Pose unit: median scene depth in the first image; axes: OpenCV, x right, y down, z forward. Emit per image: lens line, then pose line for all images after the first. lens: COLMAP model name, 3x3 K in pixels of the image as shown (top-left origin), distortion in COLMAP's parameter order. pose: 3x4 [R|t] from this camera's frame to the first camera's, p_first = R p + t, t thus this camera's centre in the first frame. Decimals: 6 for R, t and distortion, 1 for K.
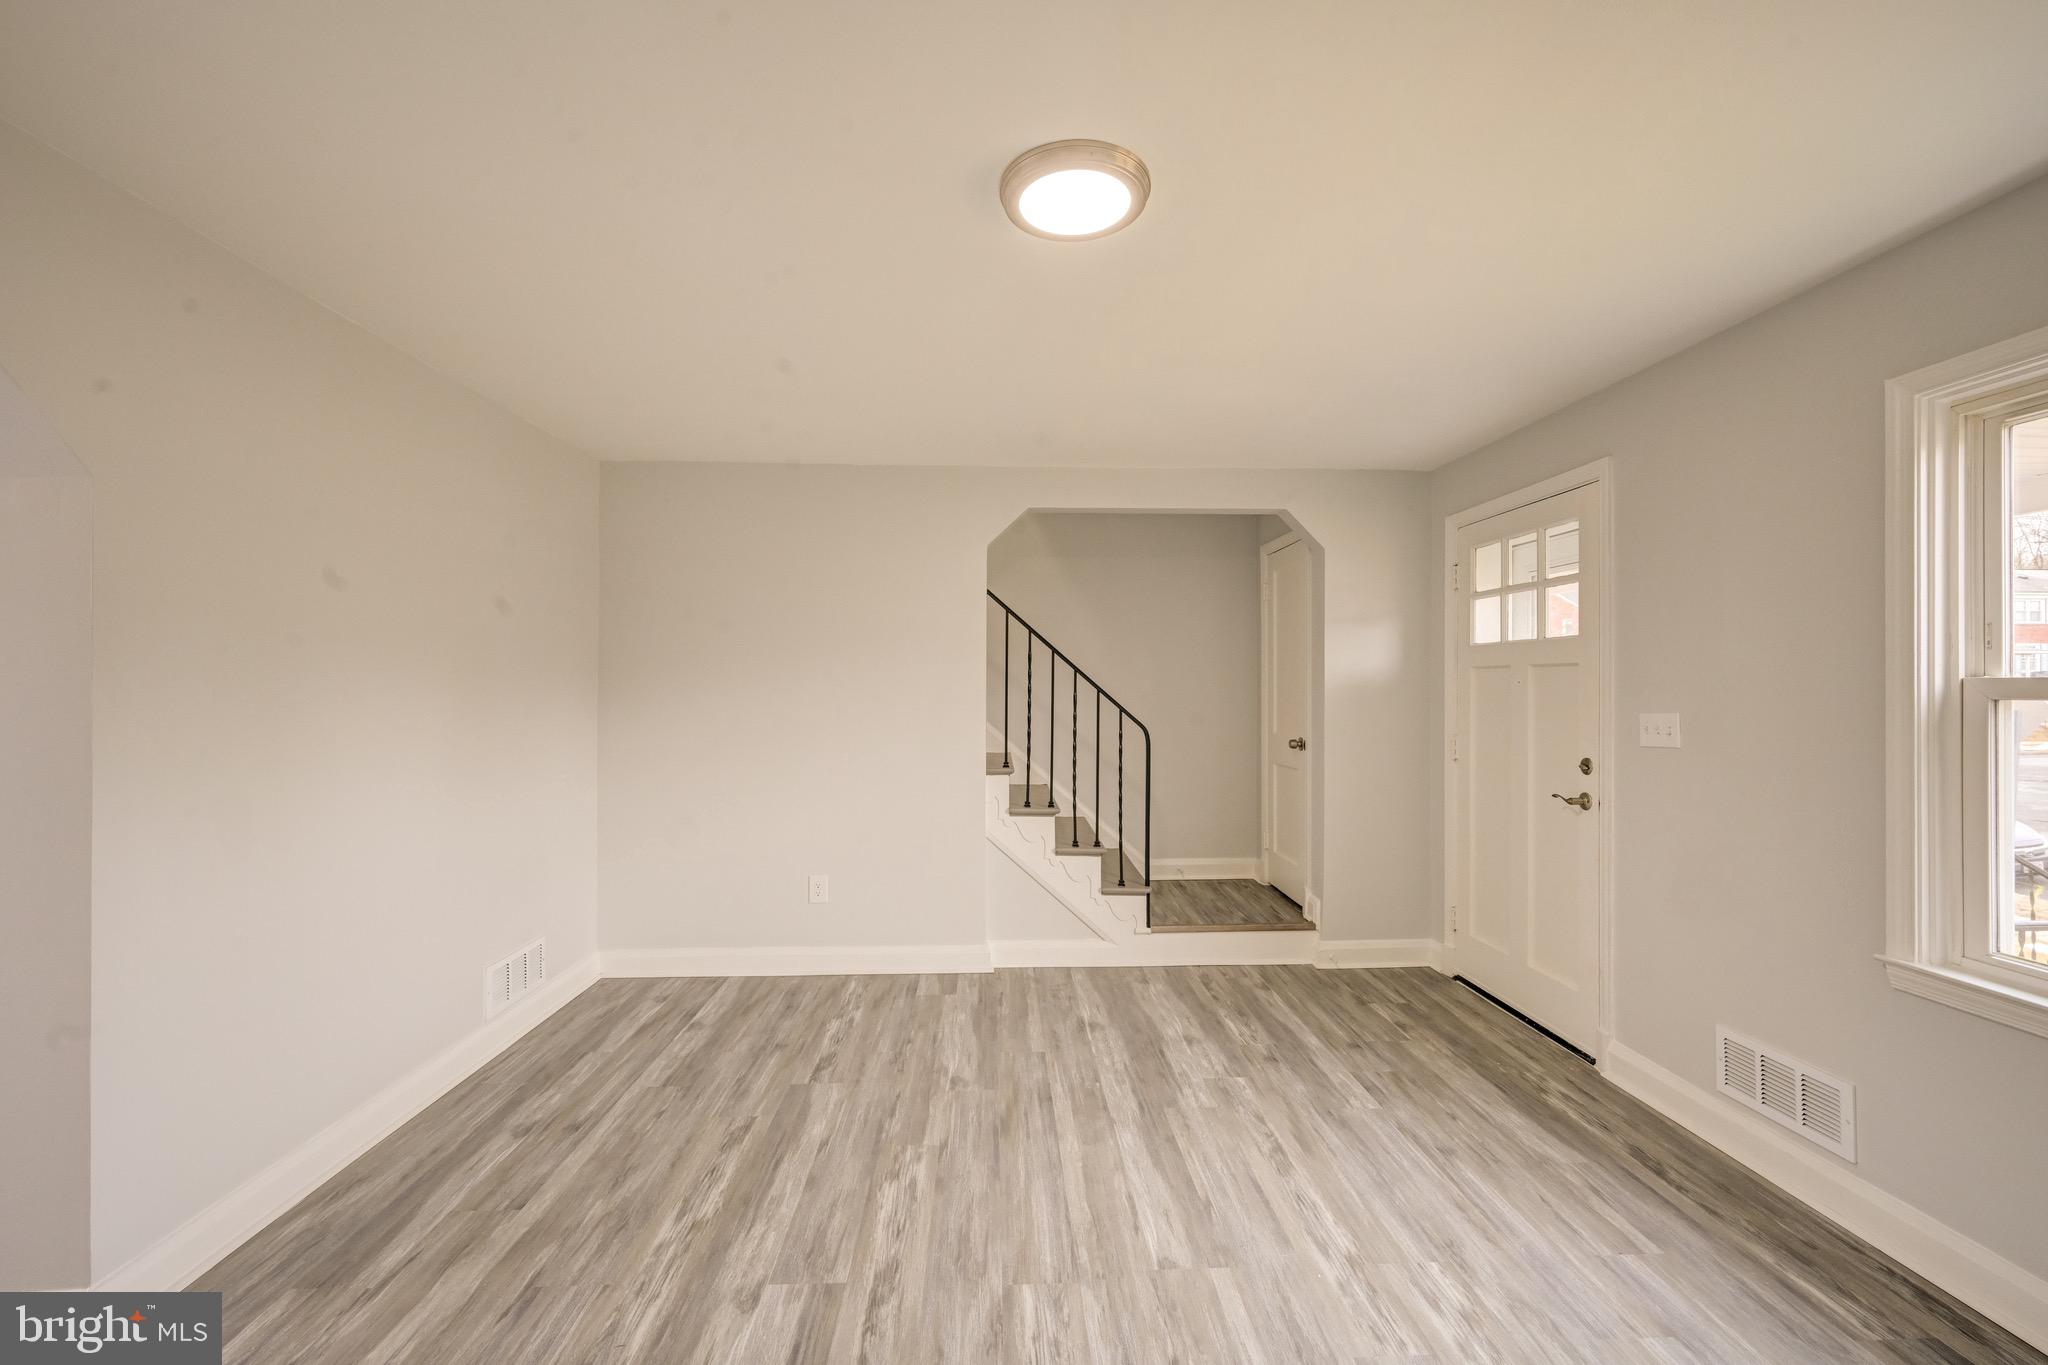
lens RADIAL K [[841.2, 0, 1024.0], [0, 841.2, 682.5], [0, 0, 1]] dist [0.000407, 0.000172]
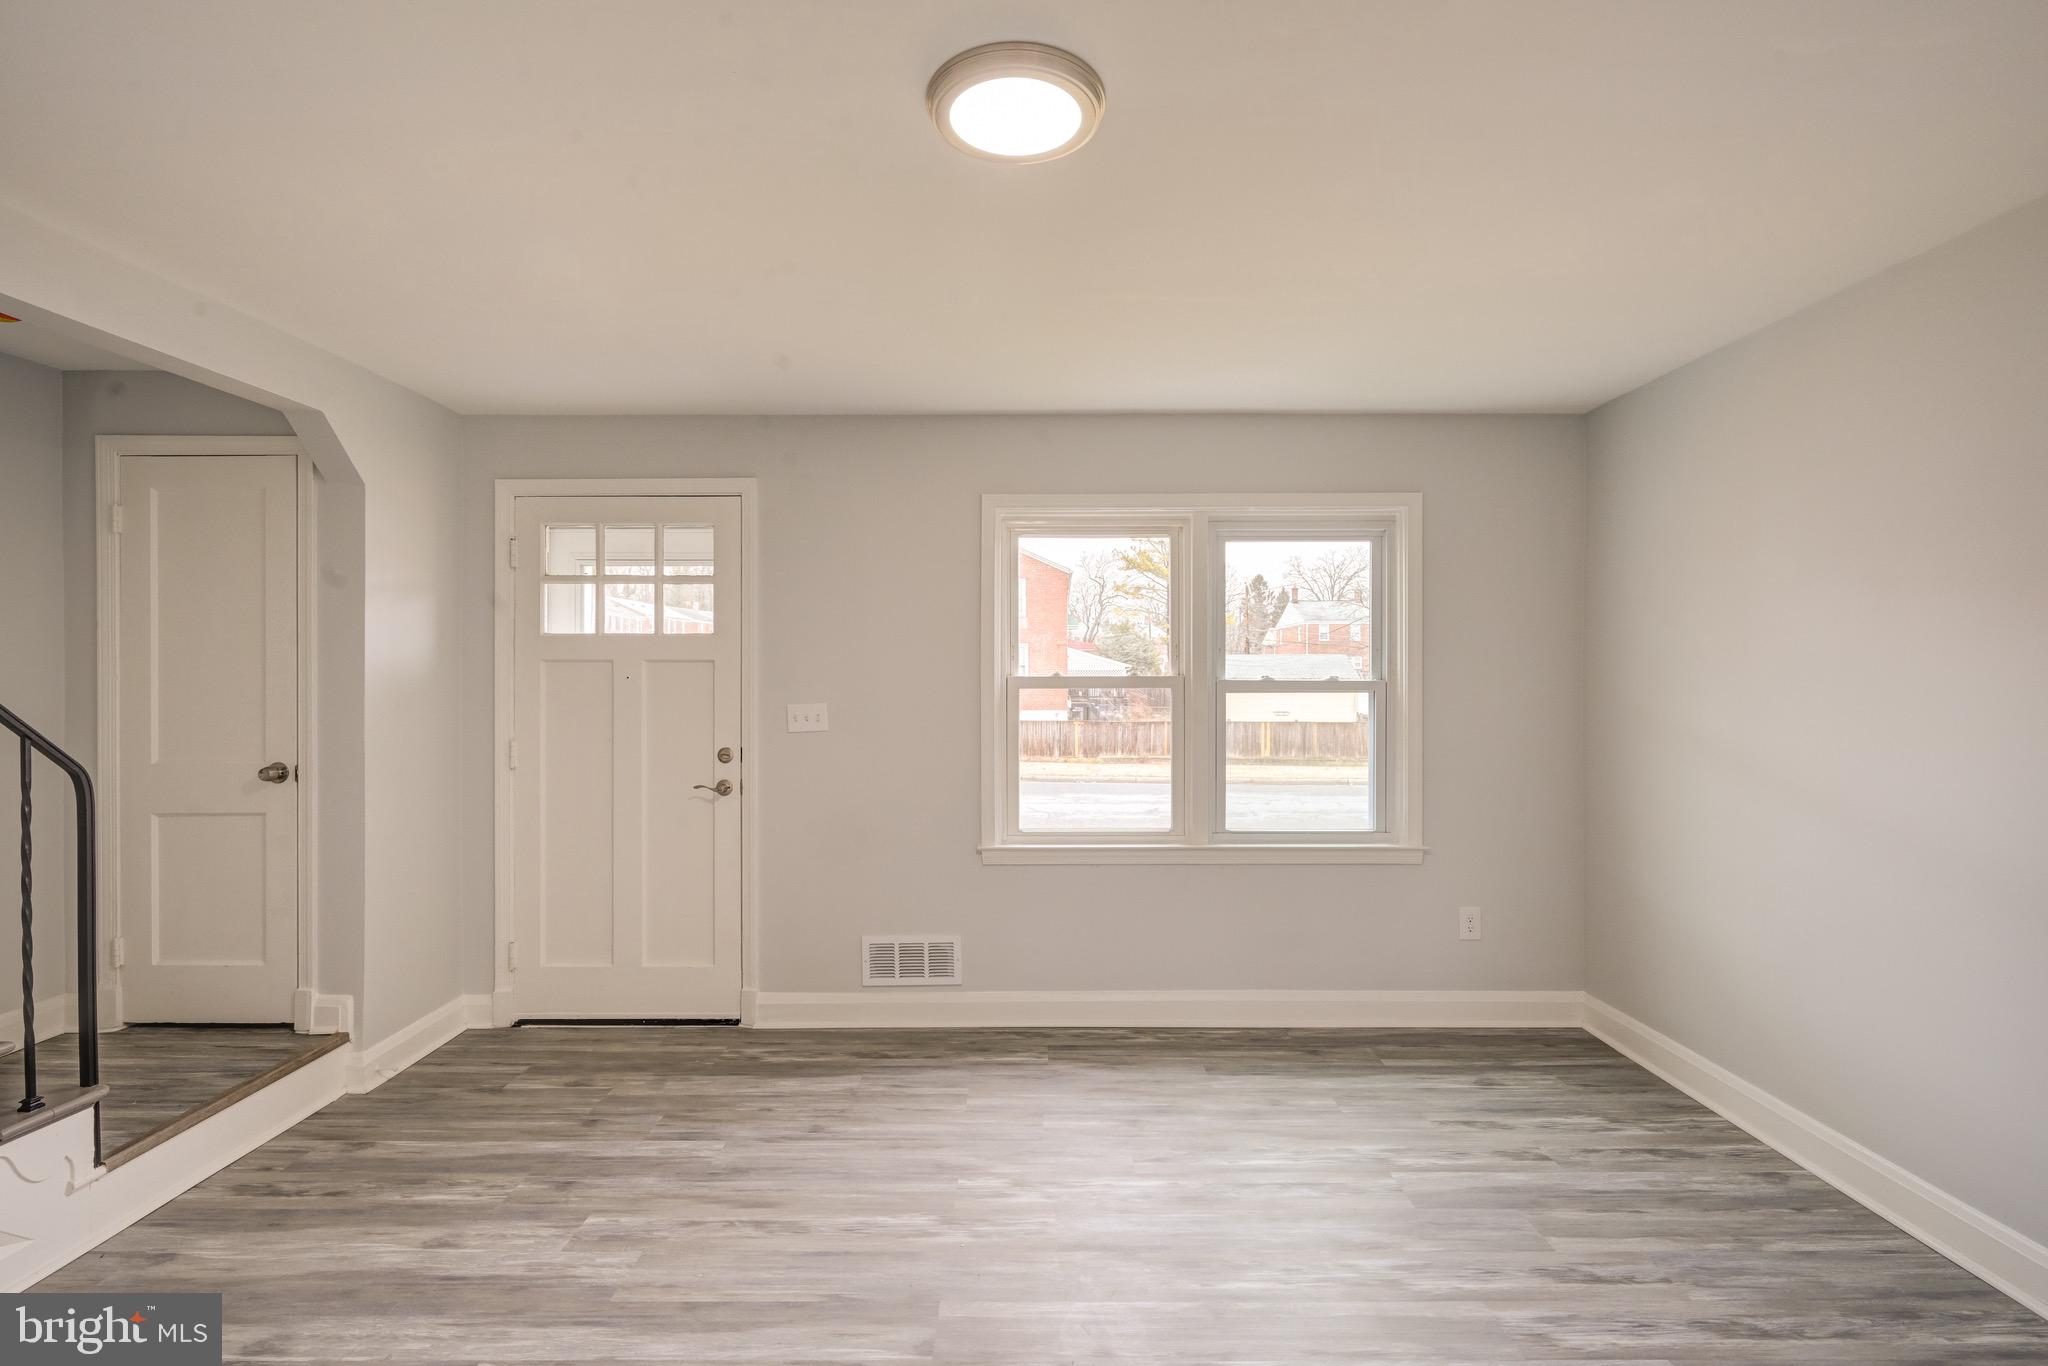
lens RADIAL K [[940.4, 0, 1024.0], [0, 940.4, 683.0], [0, 0, 1]] dist [0.002634, 0.000268]
pose [[0.030497, -0.009414, 0.999491, -0.526057], [-0.003346, 0.999949, 0.009520, -0.006871], [-0.999529, -0.003634, 0.030464, 0.571873]]
